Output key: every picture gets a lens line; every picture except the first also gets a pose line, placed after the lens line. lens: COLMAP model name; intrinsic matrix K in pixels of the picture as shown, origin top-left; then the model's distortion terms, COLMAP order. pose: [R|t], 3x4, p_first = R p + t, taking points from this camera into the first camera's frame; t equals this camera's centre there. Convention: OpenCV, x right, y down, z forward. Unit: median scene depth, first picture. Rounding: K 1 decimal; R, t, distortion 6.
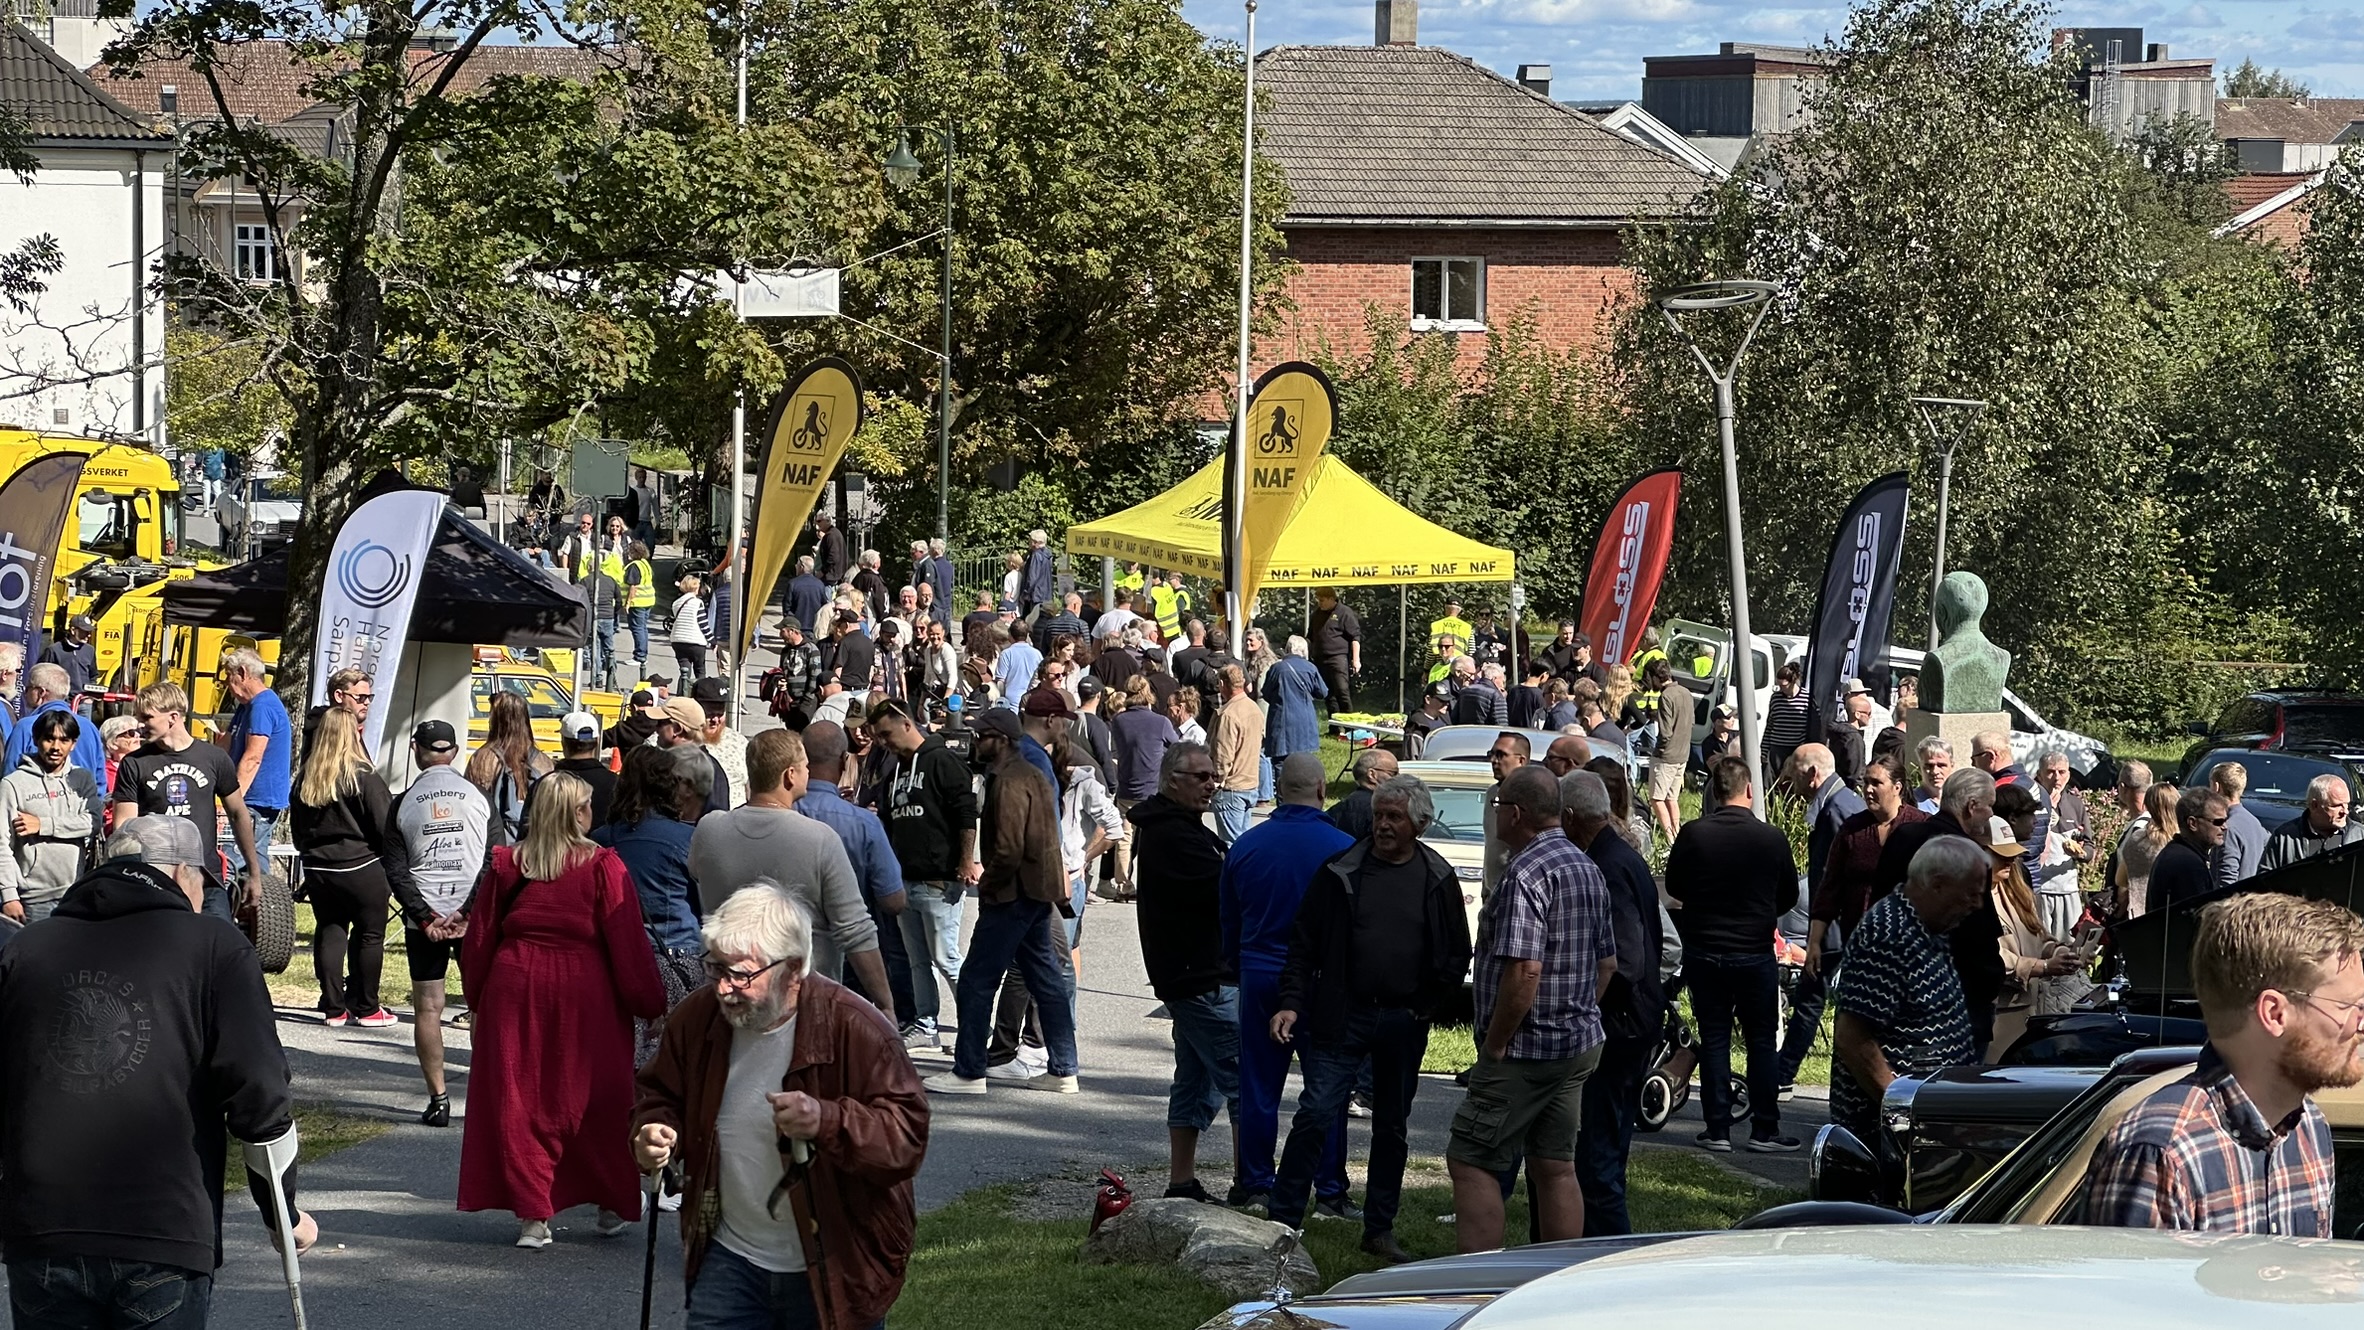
lens RADIAL K [[5338.3, 0, 1182.0], [0, 5338.3, 665.6], [0, 0, 1]] dist [0.001327, 0.000000]
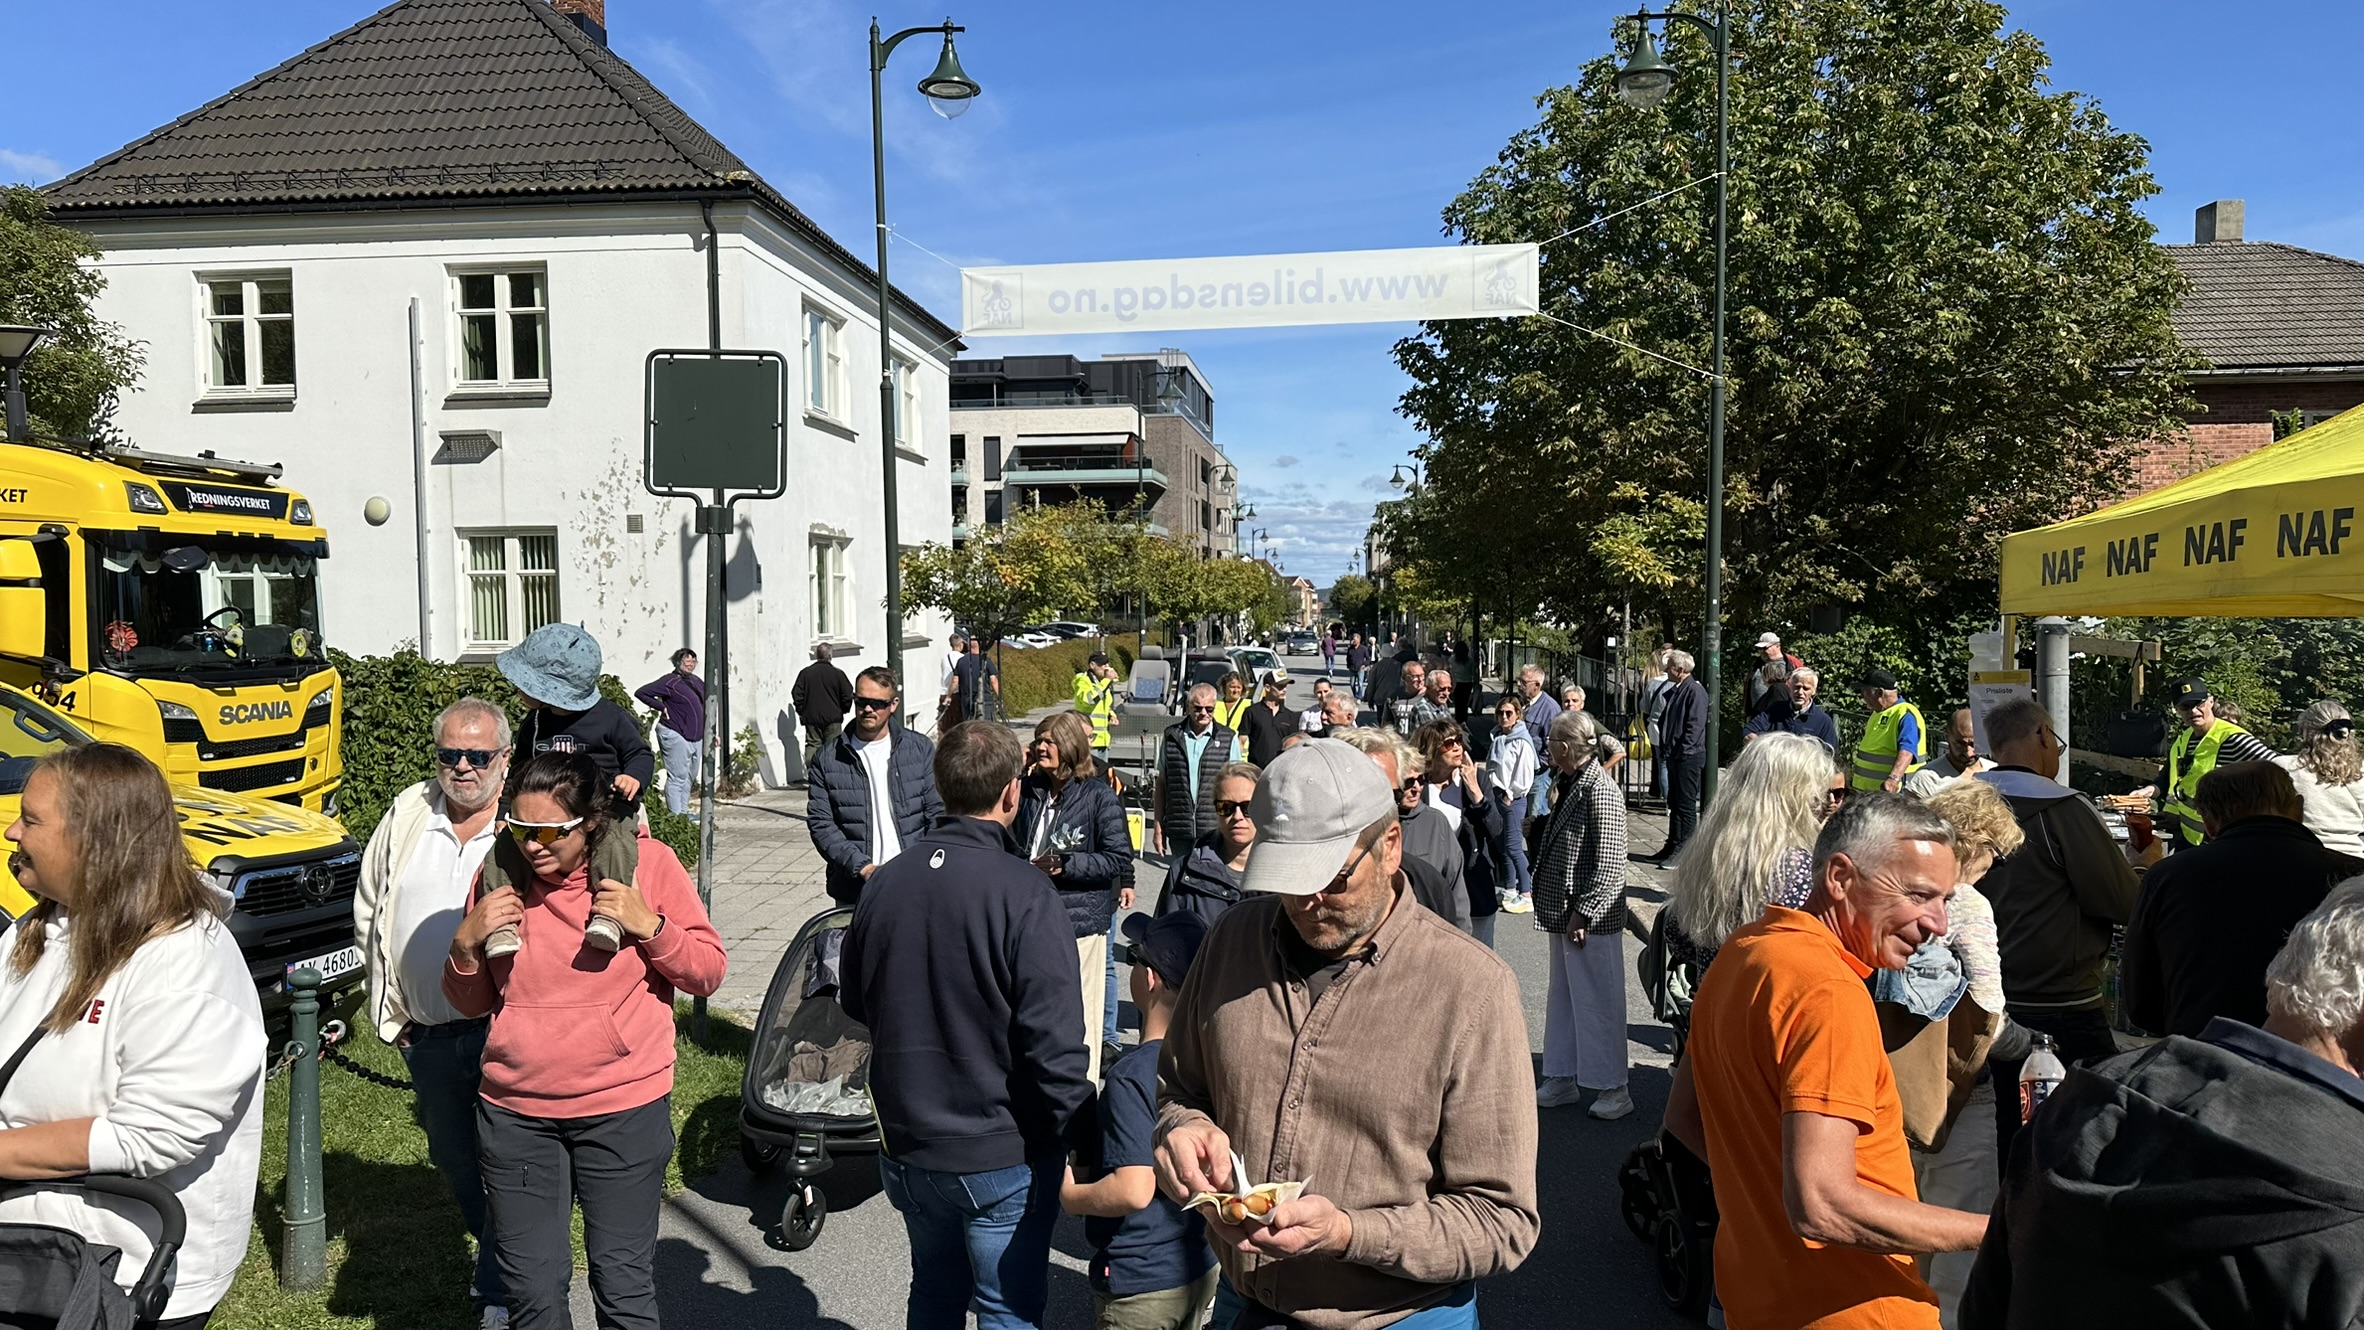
lens RADIAL K [[1713.1, 0, 1181.4], [0, 1713.1, 680.9], [0, 0, 1]] dist [-0.000936, -0.004679]
pose [[0.917872, -0.006091, -0.396831, -0.020767], [-0.015126, 0.998619, -0.050315, -0.009484], [0.396589, 0.052185, 0.916512, 0.770110]]
